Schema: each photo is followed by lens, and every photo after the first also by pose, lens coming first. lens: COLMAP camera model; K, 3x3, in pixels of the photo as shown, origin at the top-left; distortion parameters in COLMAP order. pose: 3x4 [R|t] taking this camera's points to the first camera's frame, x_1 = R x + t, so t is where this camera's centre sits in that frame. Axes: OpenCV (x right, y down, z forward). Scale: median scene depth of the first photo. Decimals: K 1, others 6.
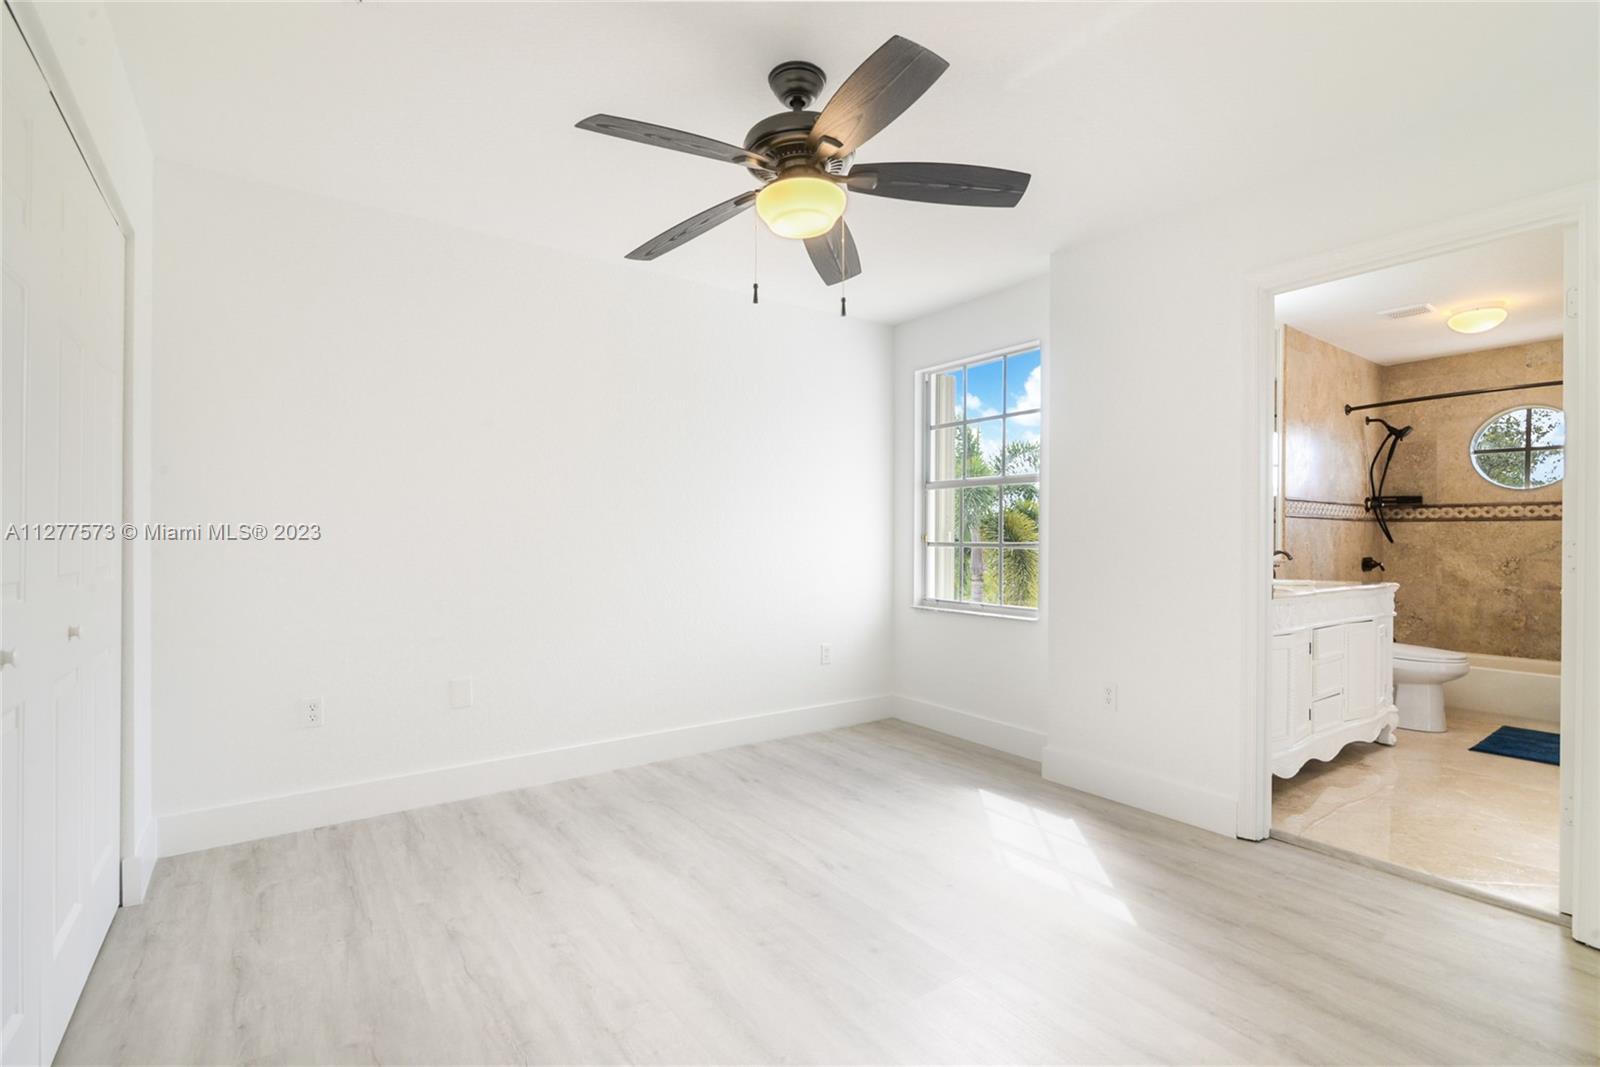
lens RADIAL K [[730.1, 0, 791.5], [0, 730.1, 537.2], [0, 0, 1]] dist [-0.012902, -0.000885]
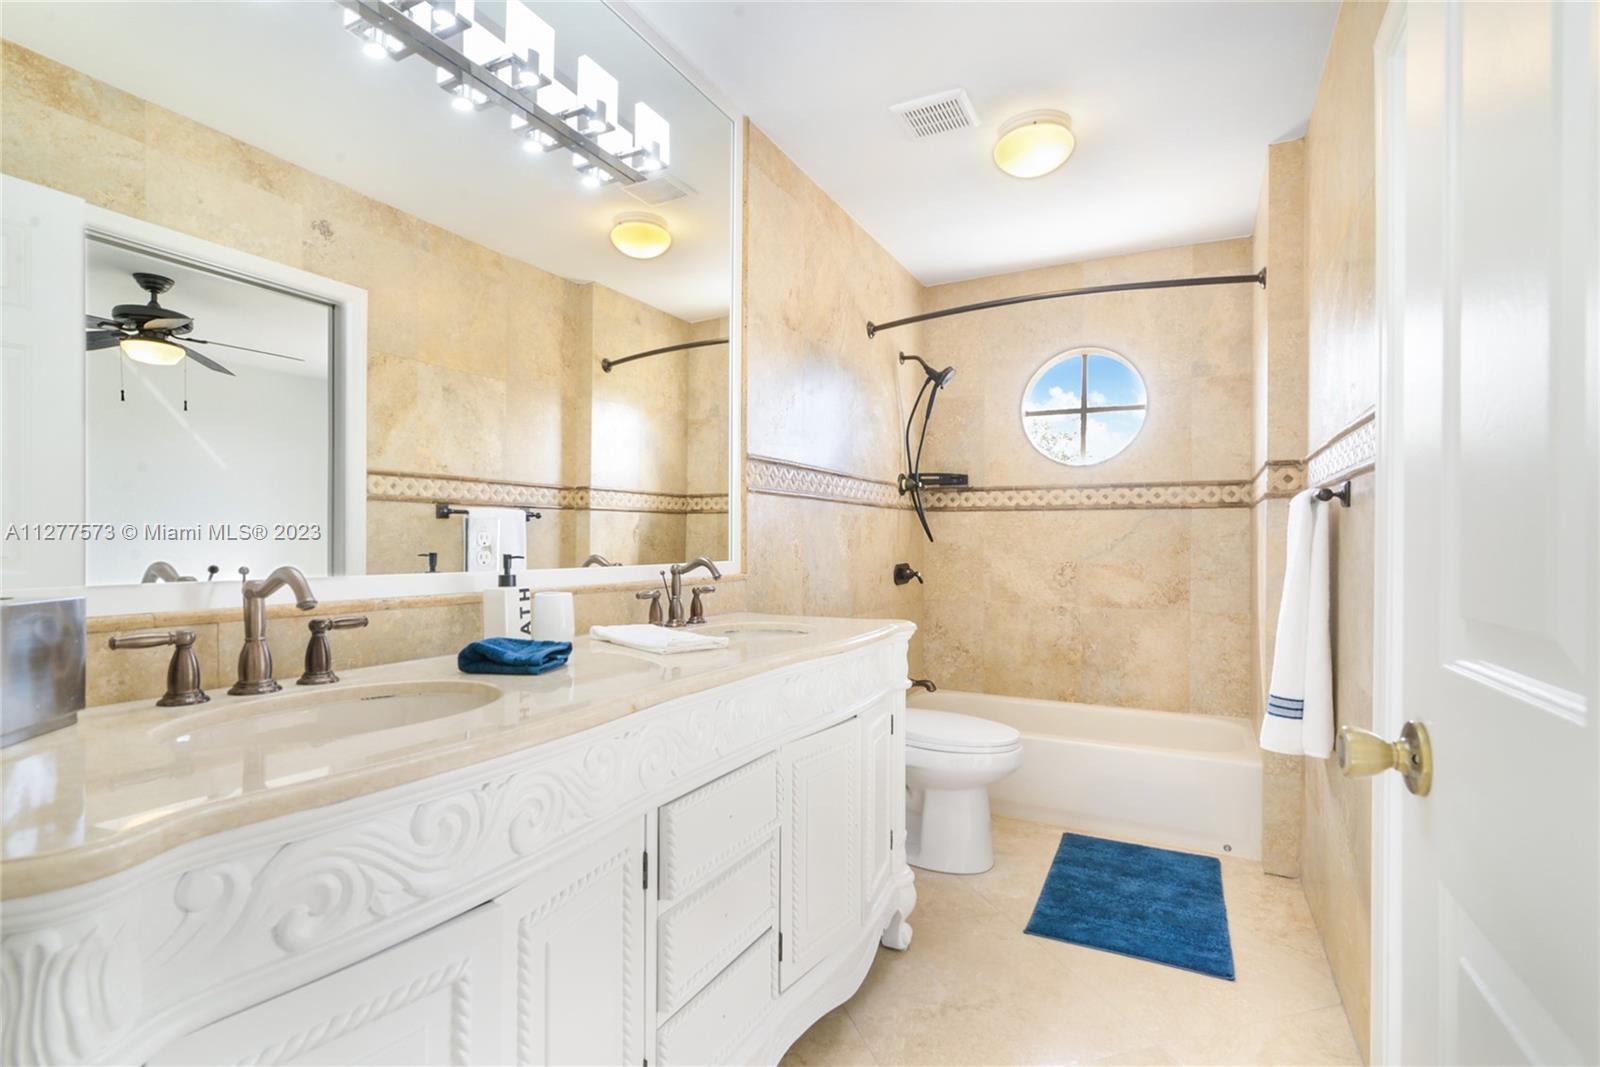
lens RADIAL K [[730.1, 0, 806.2], [0, 730.1, 537.9], [0, 0, 1]] dist [-0.012902, -0.000885]
pose [[0.889508, 0.000544, 0.456920, 0.422137], [-0.000070, 0.999999, -0.001054, 0.004833], [-0.456921, 0.000906, 0.889507, 0.455816]]
